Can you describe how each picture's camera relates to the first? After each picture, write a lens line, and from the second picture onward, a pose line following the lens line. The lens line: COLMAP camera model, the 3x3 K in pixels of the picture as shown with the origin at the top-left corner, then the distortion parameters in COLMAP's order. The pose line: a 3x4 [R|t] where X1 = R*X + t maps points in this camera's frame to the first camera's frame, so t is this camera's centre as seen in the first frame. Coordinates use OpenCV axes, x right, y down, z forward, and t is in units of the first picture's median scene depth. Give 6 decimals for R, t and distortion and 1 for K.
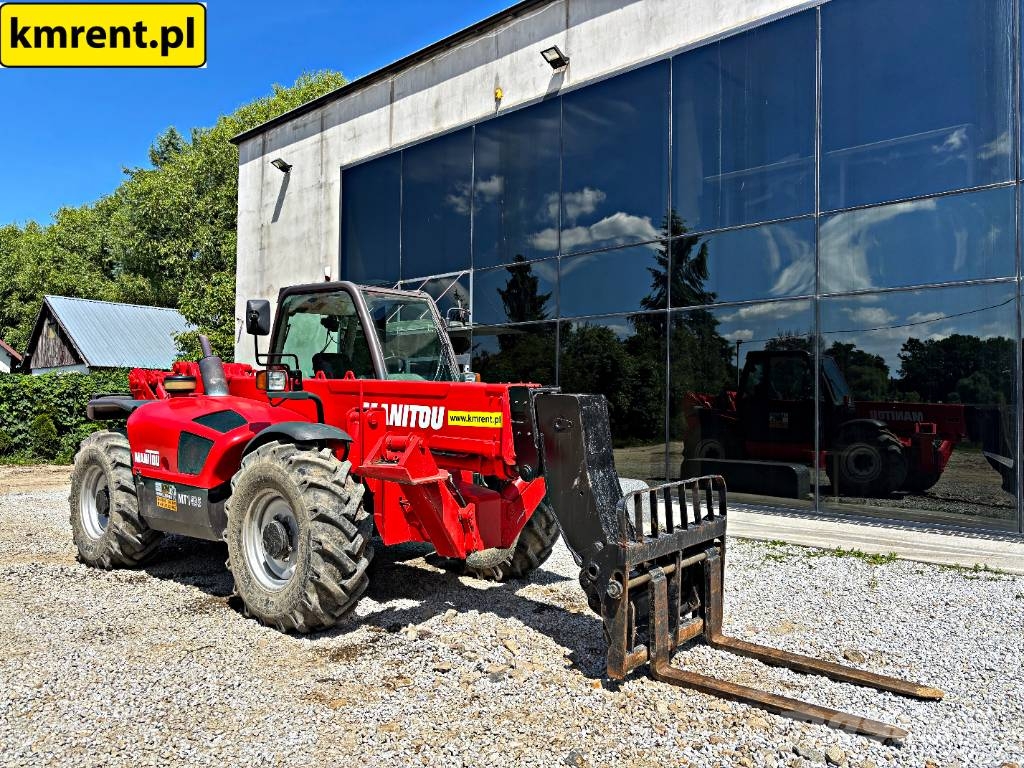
lens RADIAL K [[767.0, 0, 507.5], [0, 767.0, 387.0], [0, 0, 1]] dist [0.048484, -0.052115]
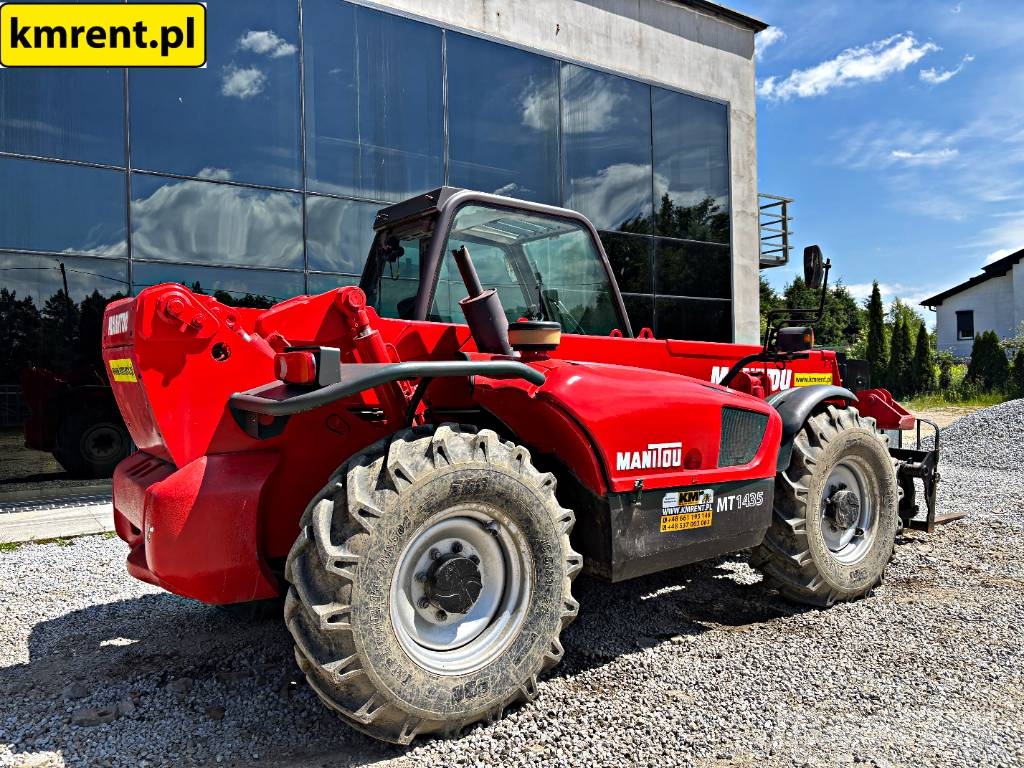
lens RADIAL K [[770.2, 0, 527.8], [0, 770.2, 385.0], [0, 0, 1]] dist [0.051312, -0.063286]
pose [[0.224062, -0.018131, 0.974406, -0.526164], [-0.006452, 0.999777, 0.020086, 0.011641], [-0.974554, -0.010788, 0.223895, 0.468580]]
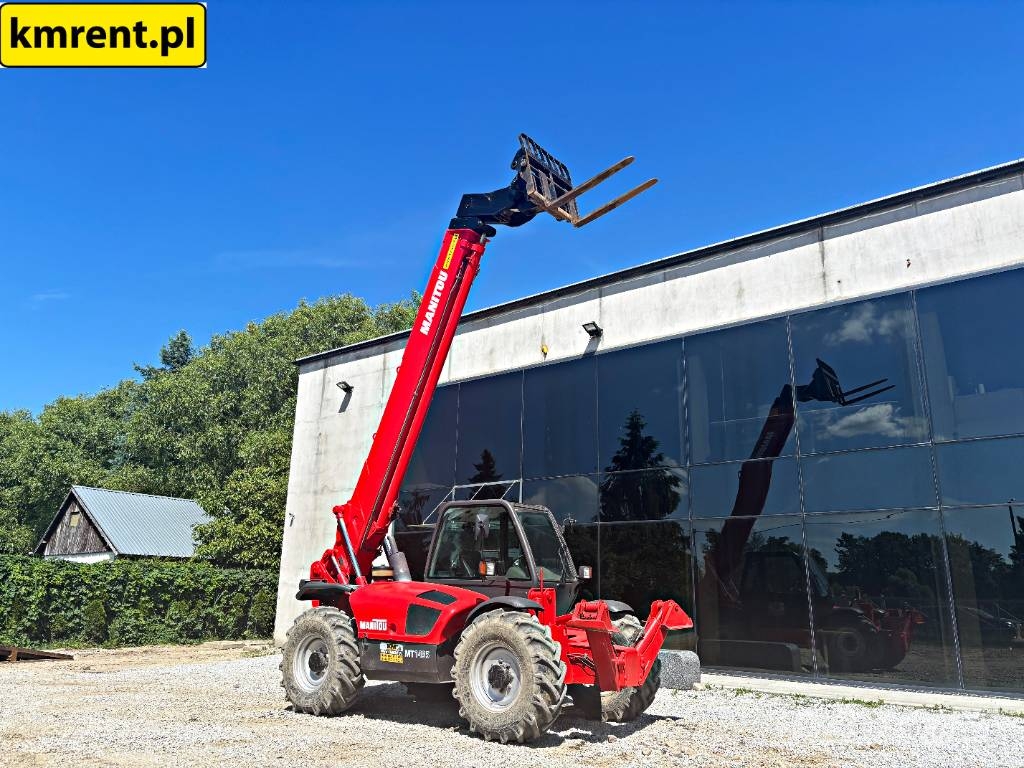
lens RADIAL K [[767.0, 0, 516.1], [0, 767.0, 393.7], [0, 0, 1]] dist [0.048484, -0.052115]
pose [[0.996660, 0.030981, 0.075564, -0.159393], [-0.012453, 0.972085, -0.234298, 0.002897], [-0.080714, 0.232574, 0.969224, -0.254040]]
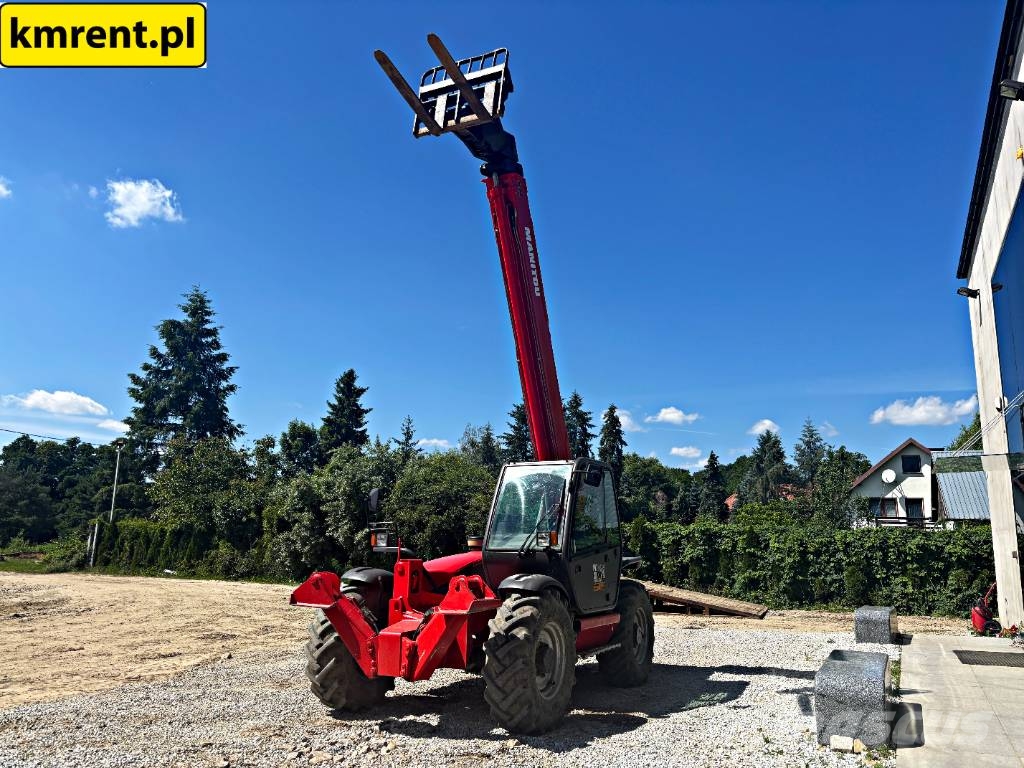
lens RADIAL K [[770.2, 0, 506.6], [0, 770.2, 368.2], [0, 0, 1]] dist [0.051312, -0.063286]
pose [[0.283526, -0.216096, -0.934300, 0.566665], [0.012002, 0.975003, -0.221869, -0.000443], [0.958890, 0.051692, 0.279032, 0.320540]]
